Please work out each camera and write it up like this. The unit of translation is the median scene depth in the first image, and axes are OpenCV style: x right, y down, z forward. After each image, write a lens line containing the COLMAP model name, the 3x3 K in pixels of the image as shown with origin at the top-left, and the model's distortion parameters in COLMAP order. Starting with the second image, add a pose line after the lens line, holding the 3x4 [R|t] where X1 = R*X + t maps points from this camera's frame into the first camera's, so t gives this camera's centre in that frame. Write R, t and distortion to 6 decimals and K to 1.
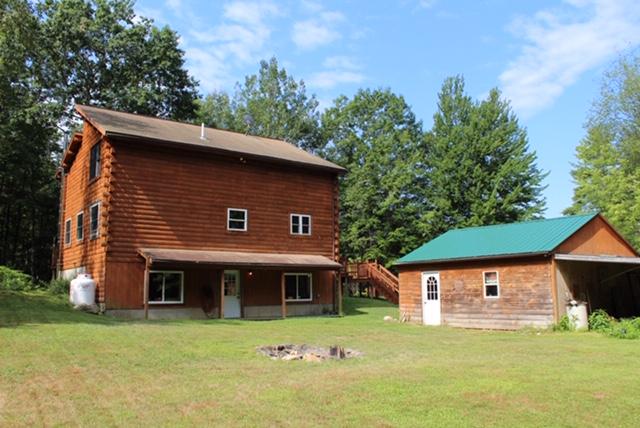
lens RADIAL K [[529.1, 0, 318.1], [0, 529.1, 213.1], [0, 0, 1]] dist [-0.133323, 0.078366]
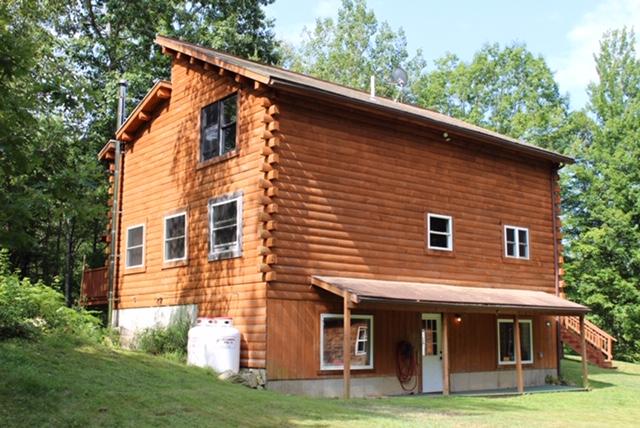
lens RADIAL K [[735.1, 0, 321.4], [0, 735.1, 218.6], [0, 0, 1]] dist [-0.045113, 0.000000]
pose [[0.999322, 0.023441, 0.028386, -0.313404], [-0.023075, 0.999647, -0.013132, 0.010802], [-0.028684, 0.012468, 0.999511, 0.138894]]
